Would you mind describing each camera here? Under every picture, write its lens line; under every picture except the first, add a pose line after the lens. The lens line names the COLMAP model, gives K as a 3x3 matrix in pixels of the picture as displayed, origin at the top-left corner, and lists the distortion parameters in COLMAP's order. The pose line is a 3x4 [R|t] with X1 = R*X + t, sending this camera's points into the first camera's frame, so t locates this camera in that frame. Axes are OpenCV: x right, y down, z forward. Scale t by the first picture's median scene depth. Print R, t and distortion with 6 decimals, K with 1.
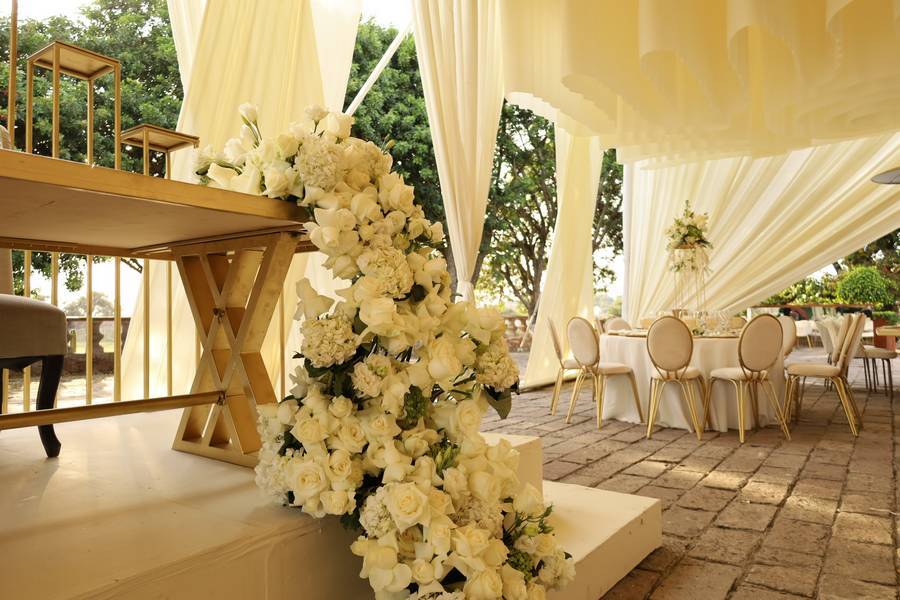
lens RADIAL K [[617.5, 0, 451.2], [0, 617.5, 312.6], [0, 0, 1]] dist [-0.003088, 0.001431]
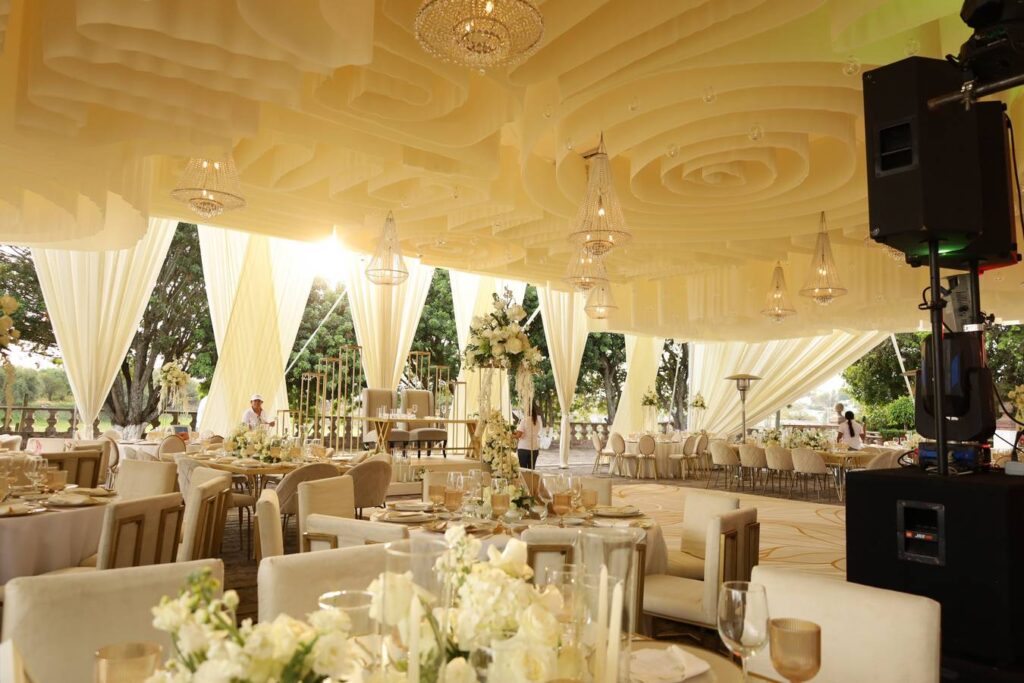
lens RADIAL K [[702.6, 0, 513.4], [0, 702.6, 355.8], [0, 0, 1]] dist [-0.003088, 0.001431]
pose [[0.967616, 0.013067, -0.252089, 1.615266], [-0.029797, 0.997590, -0.062665, -0.323079], [0.250663, 0.068148, 0.965673, -5.258572]]
